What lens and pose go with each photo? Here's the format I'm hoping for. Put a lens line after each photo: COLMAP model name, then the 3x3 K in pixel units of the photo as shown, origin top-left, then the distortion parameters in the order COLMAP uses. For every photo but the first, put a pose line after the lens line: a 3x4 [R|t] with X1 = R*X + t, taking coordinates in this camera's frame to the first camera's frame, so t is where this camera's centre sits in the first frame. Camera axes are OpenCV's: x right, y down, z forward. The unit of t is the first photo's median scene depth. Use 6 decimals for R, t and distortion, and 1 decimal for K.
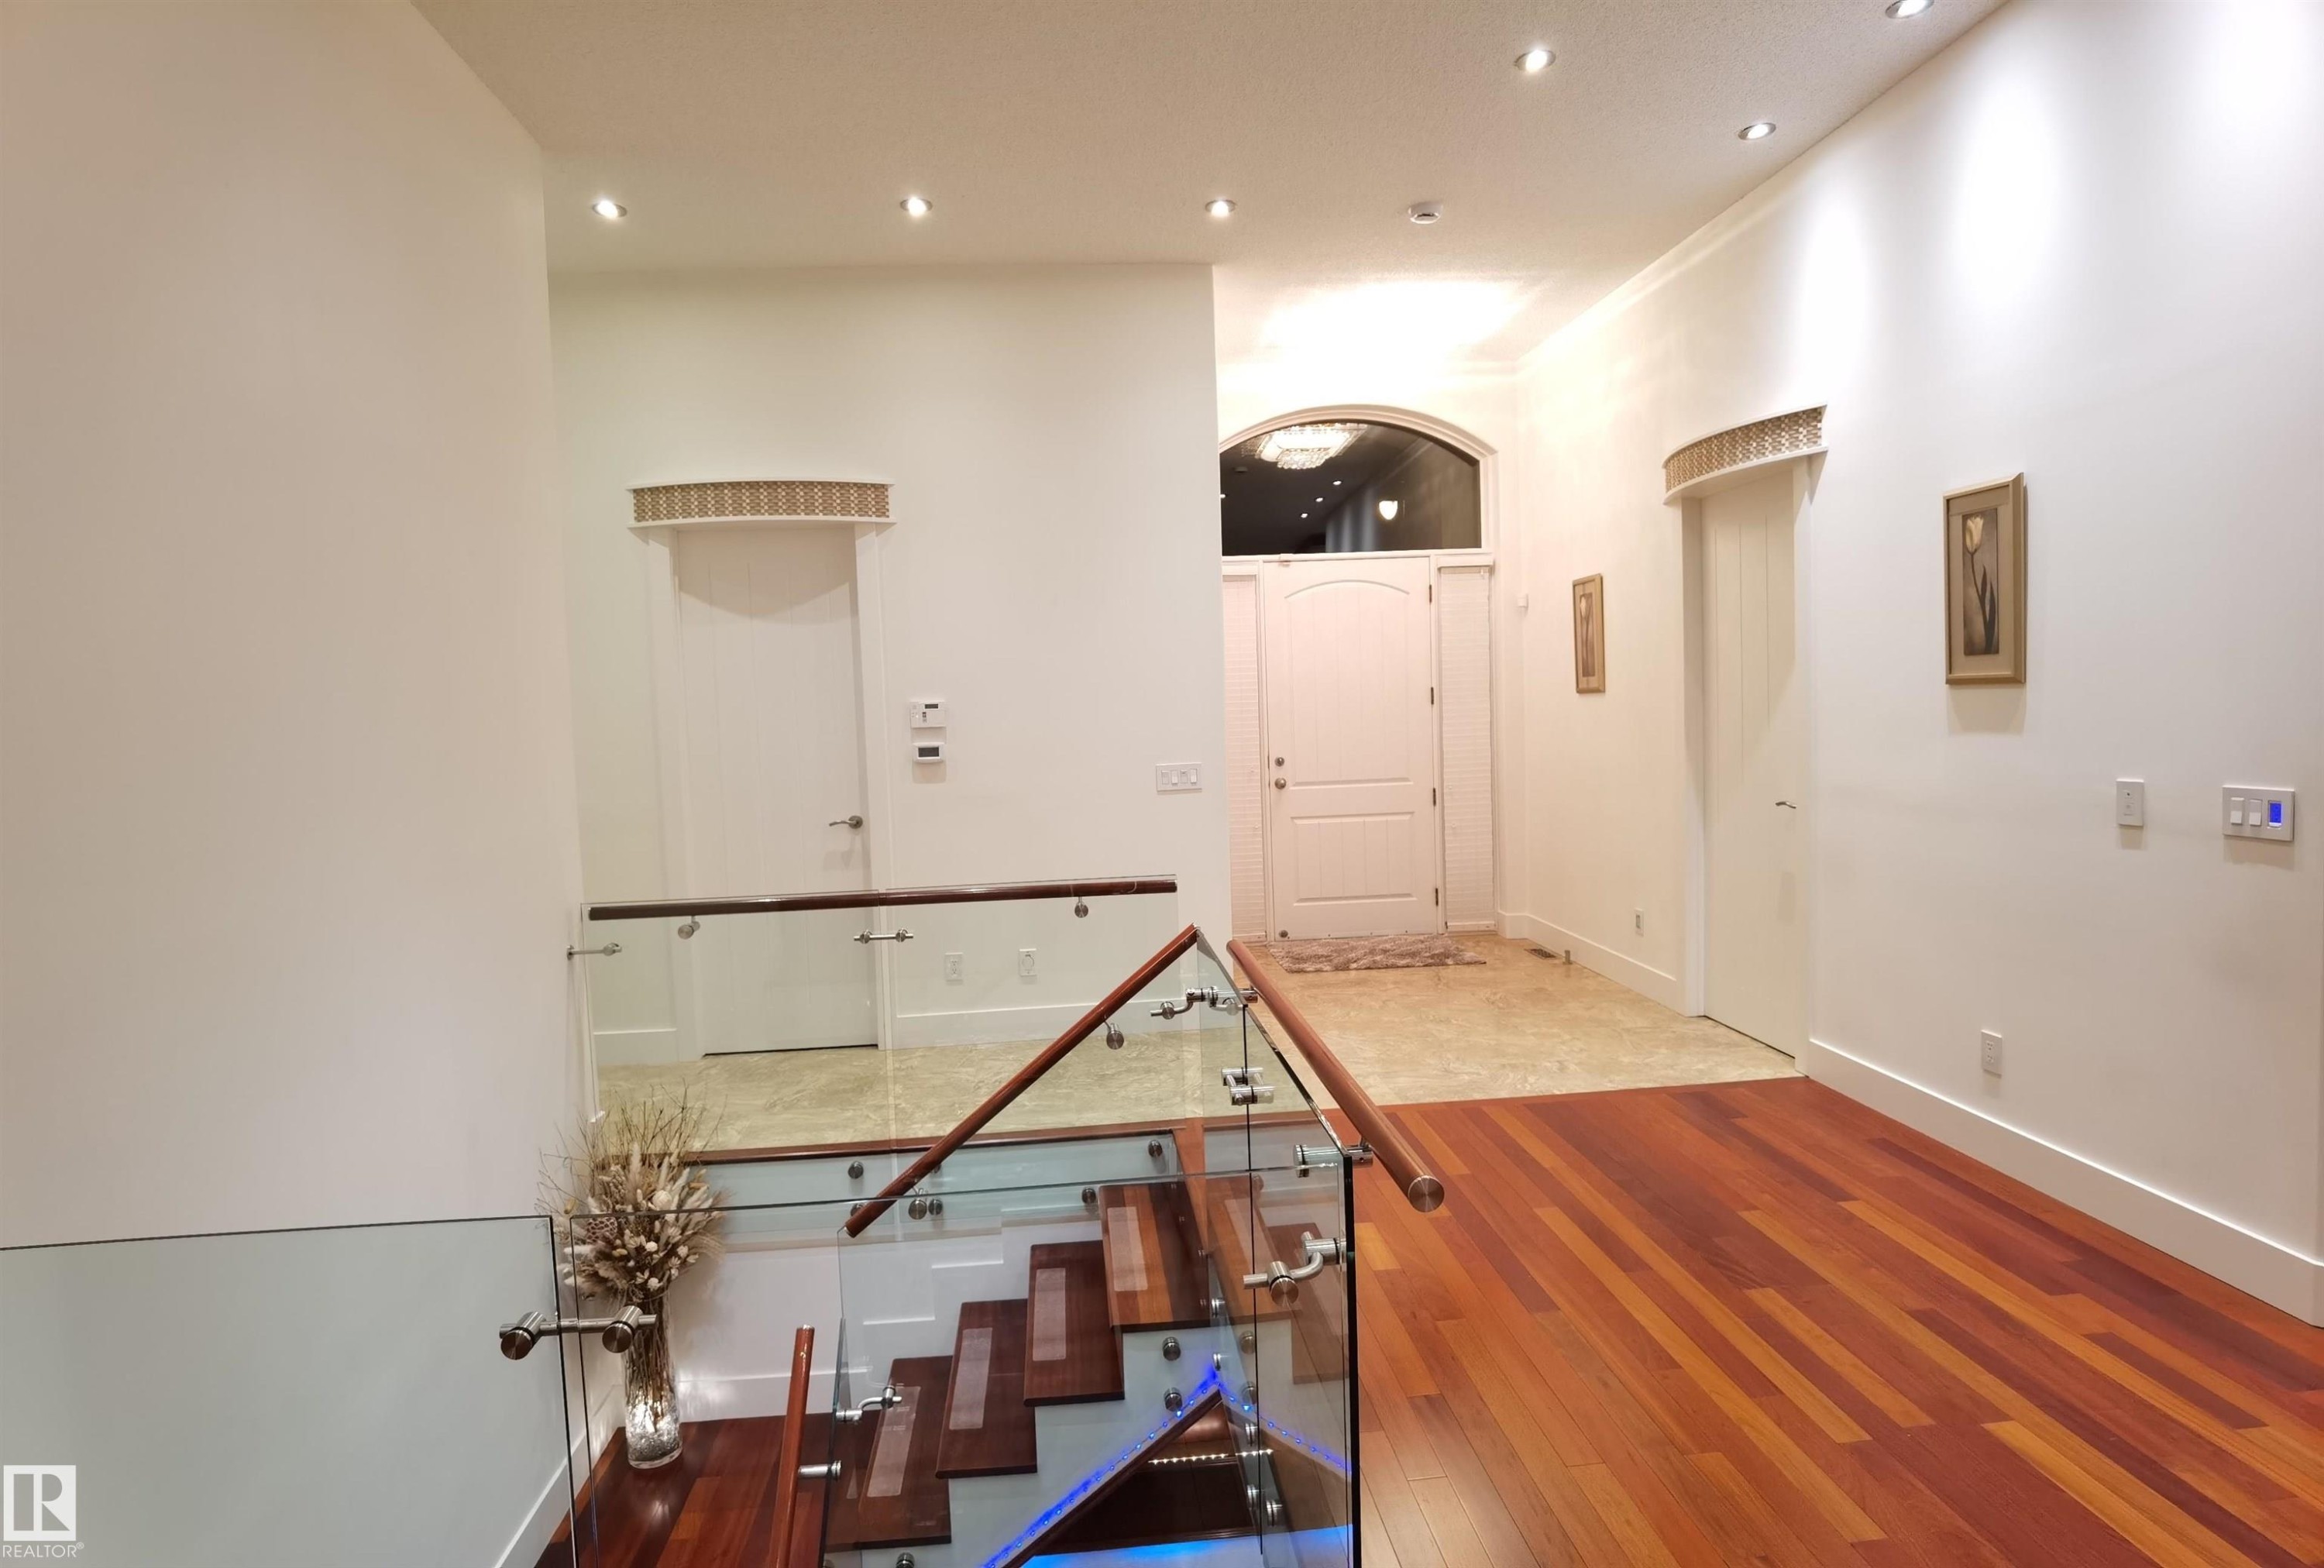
lens RADIAL K [[1224.4, 0, 1162.0], [0, 1224.4, 784.0], [0, 0, 1]] dist [-0.076476, 0.045479]
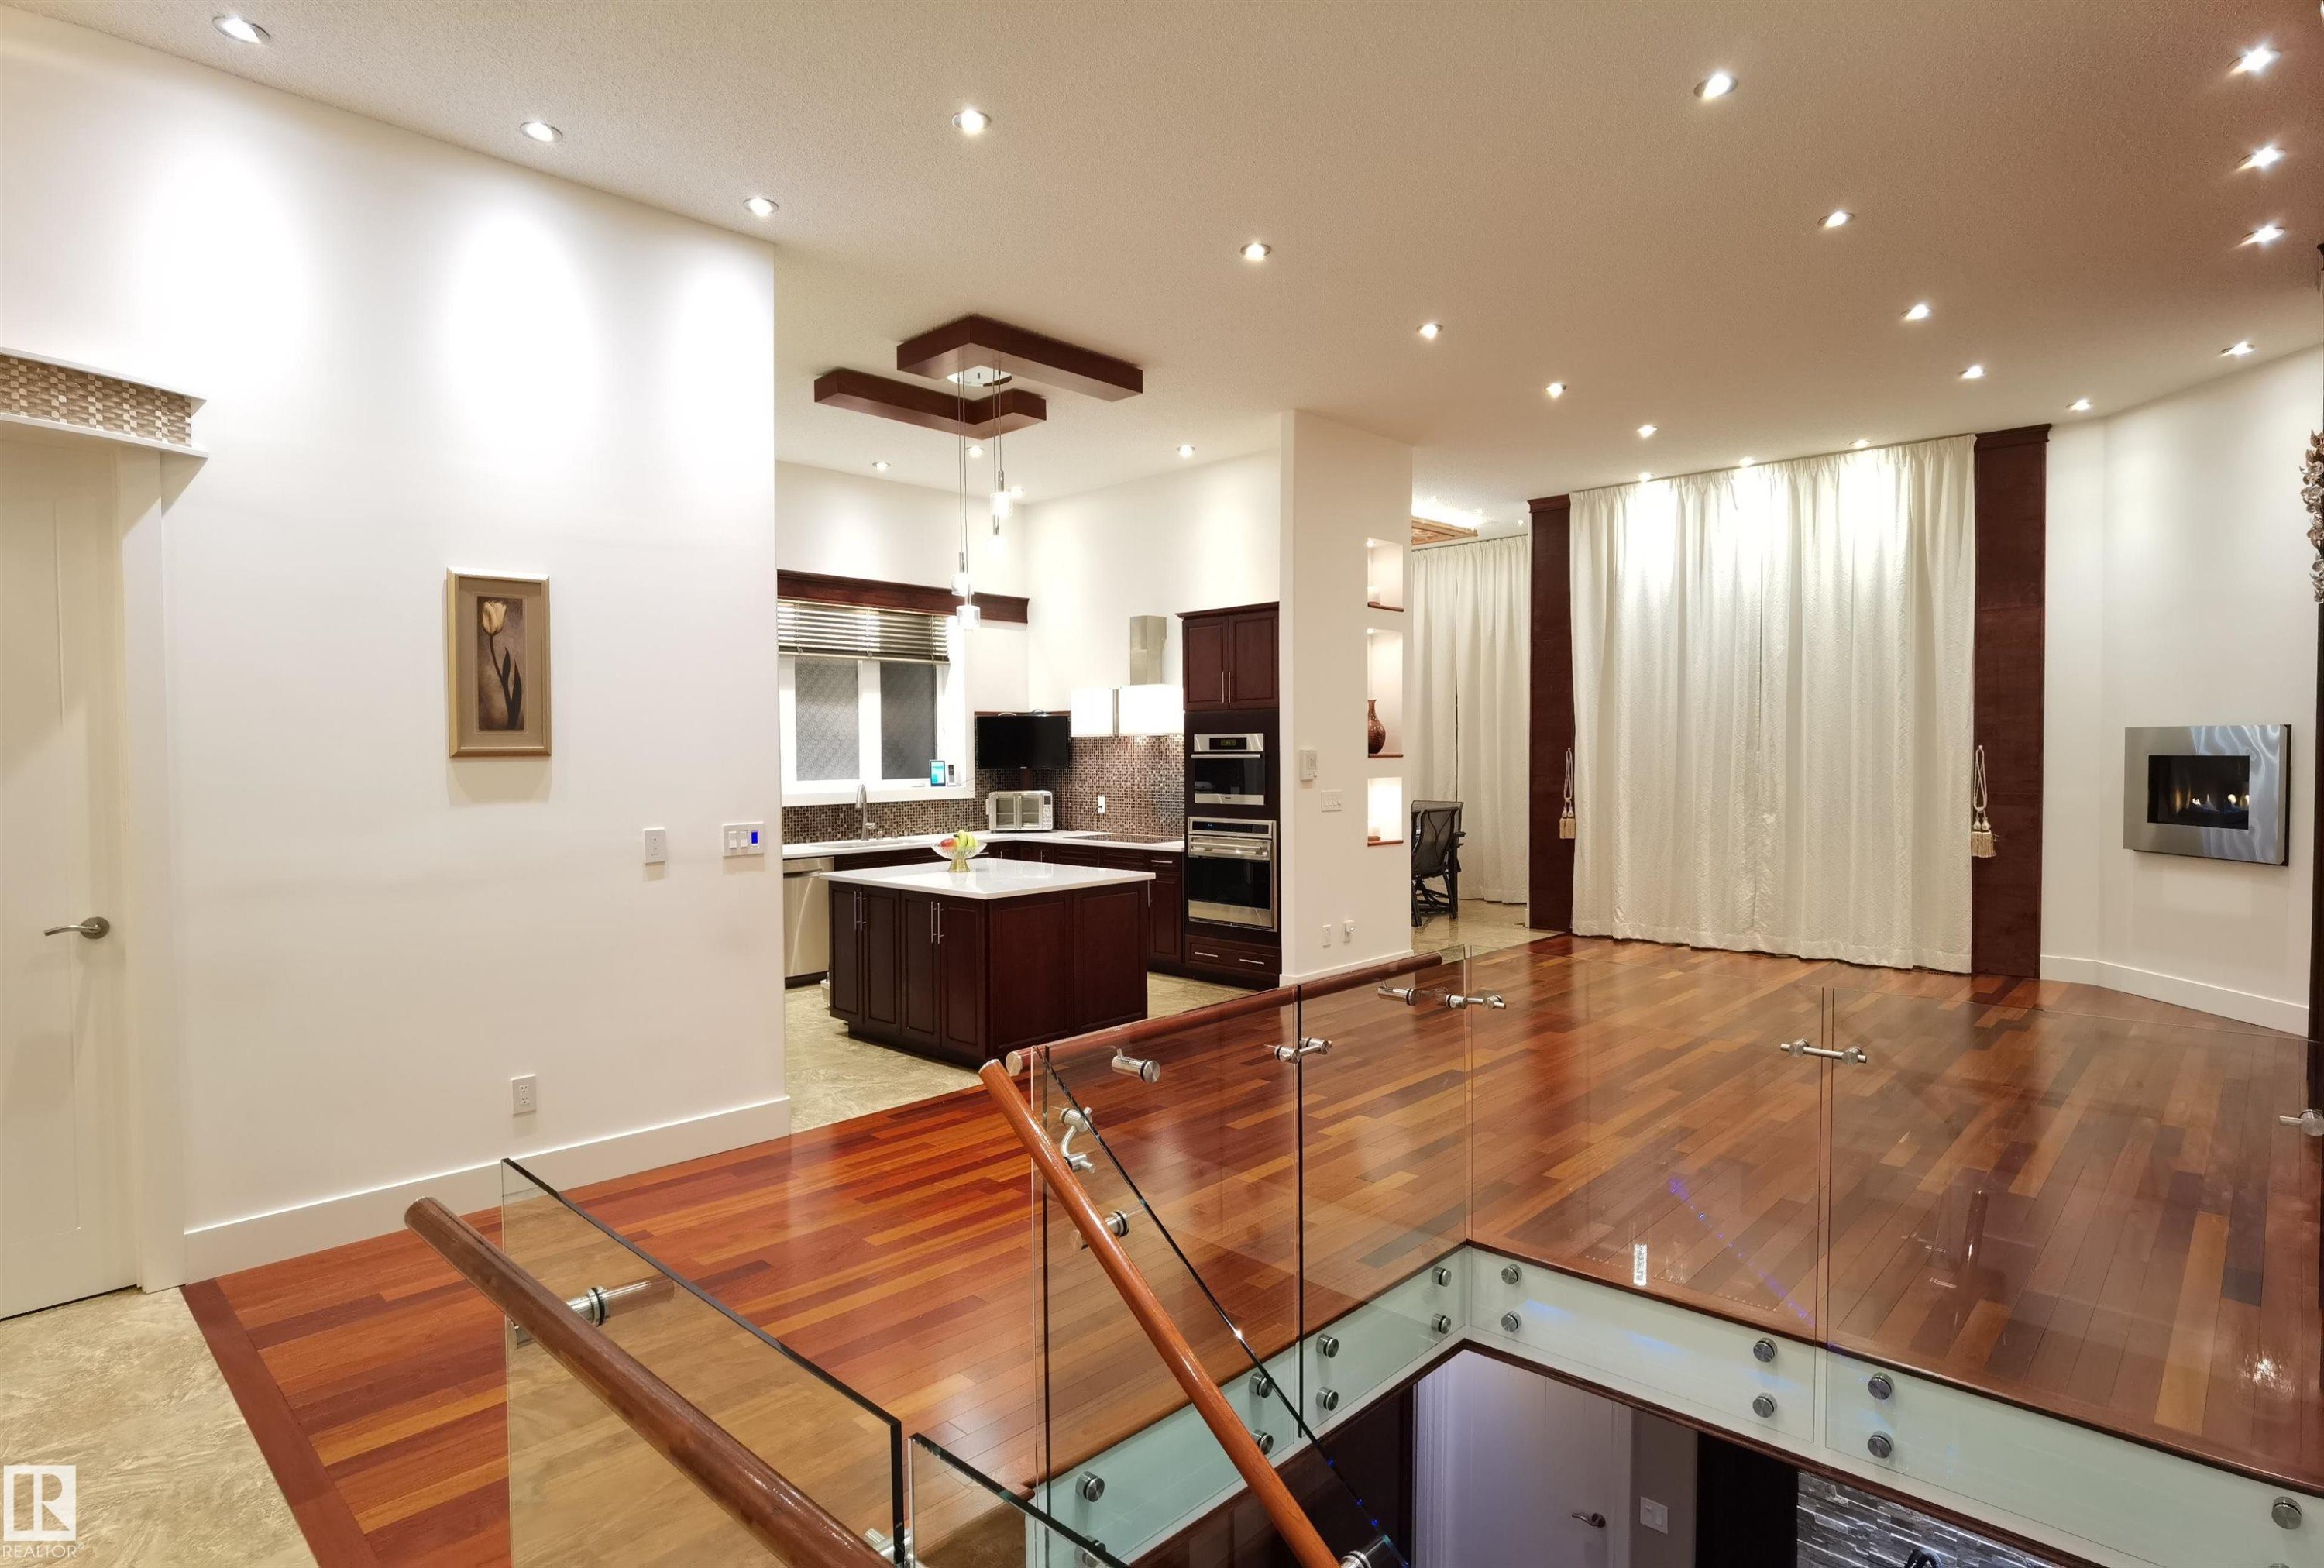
lens RADIAL K [[1224.4, 0, 1162.0], [0, 1224.4, 784.0], [0, 0, 1]] dist [-0.076476, 0.045479]
pose [[-0.660300, 0.024380, 0.750606, -0.425793], [0.084388, 0.995552, 0.041898, -0.044525], [-0.746245, 0.091007, -0.659420, 1.037788]]
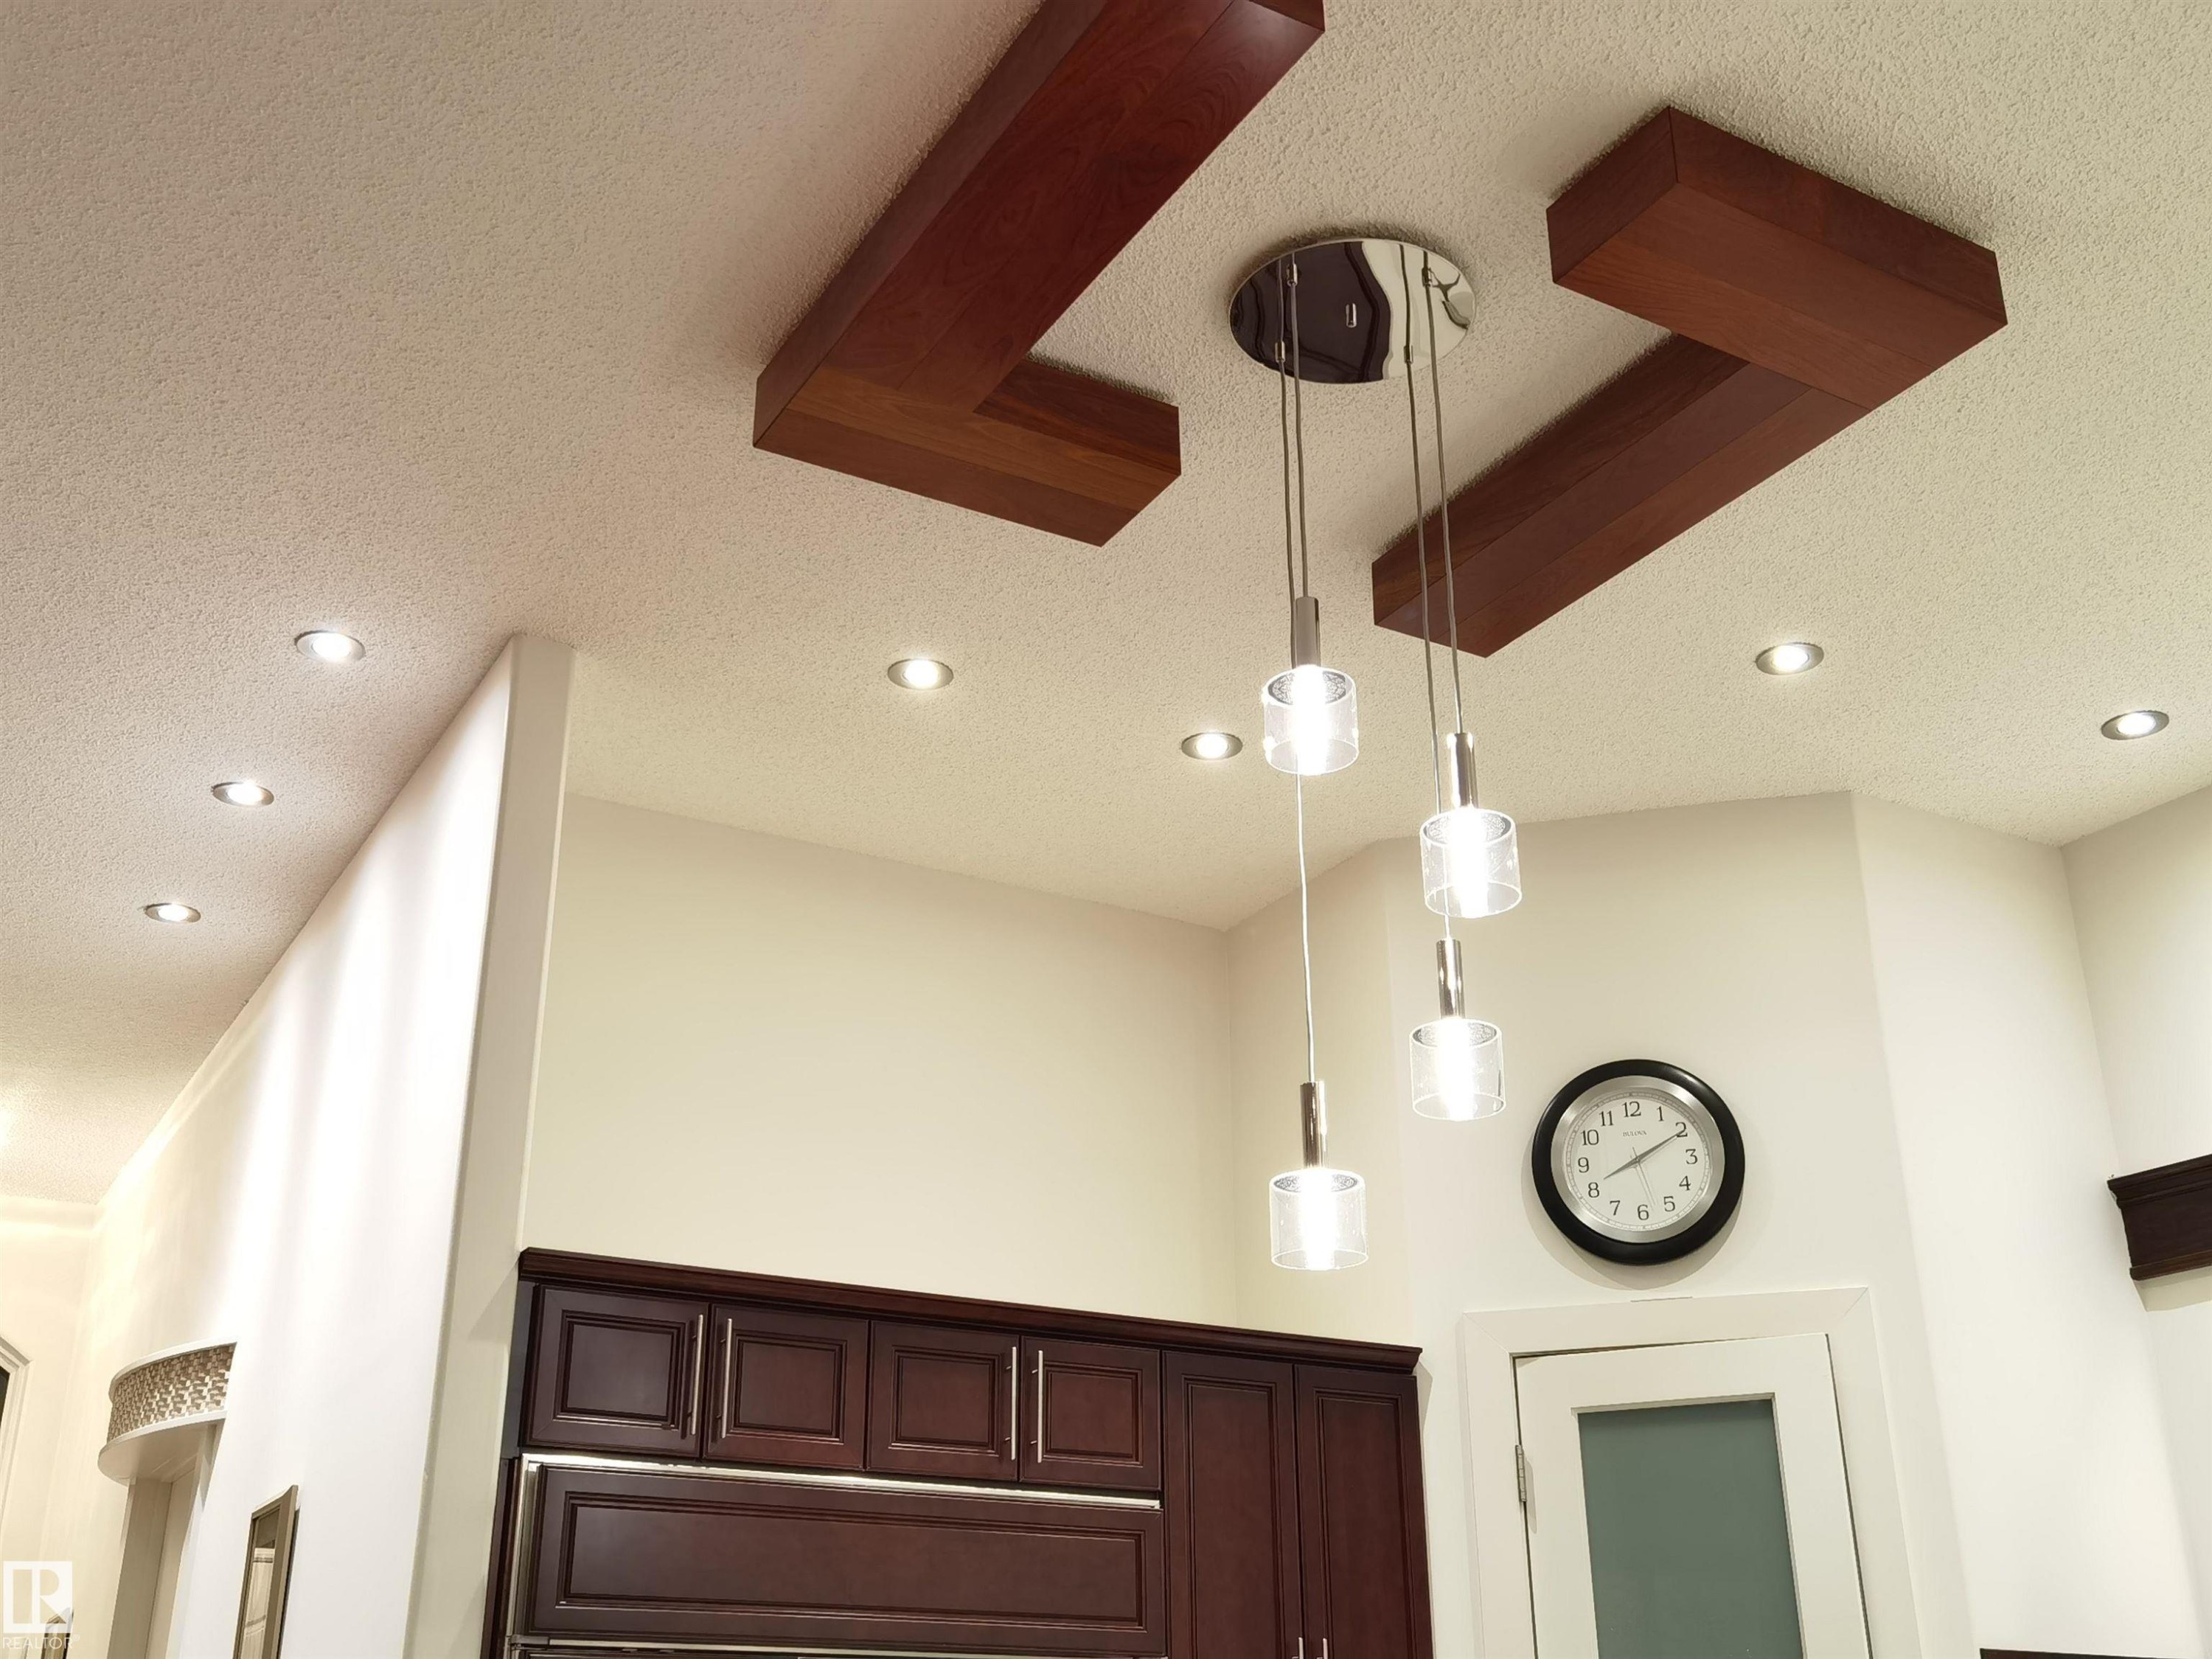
lens RADIAL K [[2313.8, 0, 1106.0], [0, 2313.8, 829.5], [0, 0, 1]] dist [0.056025, 0.000352]
pose [[0.906866, 0.195626, 0.373263, 0.447835], [-0.001821, 0.887538, -0.460731, 0.001435], [-0.421416, 0.417142, 0.805234, -0.257437]]
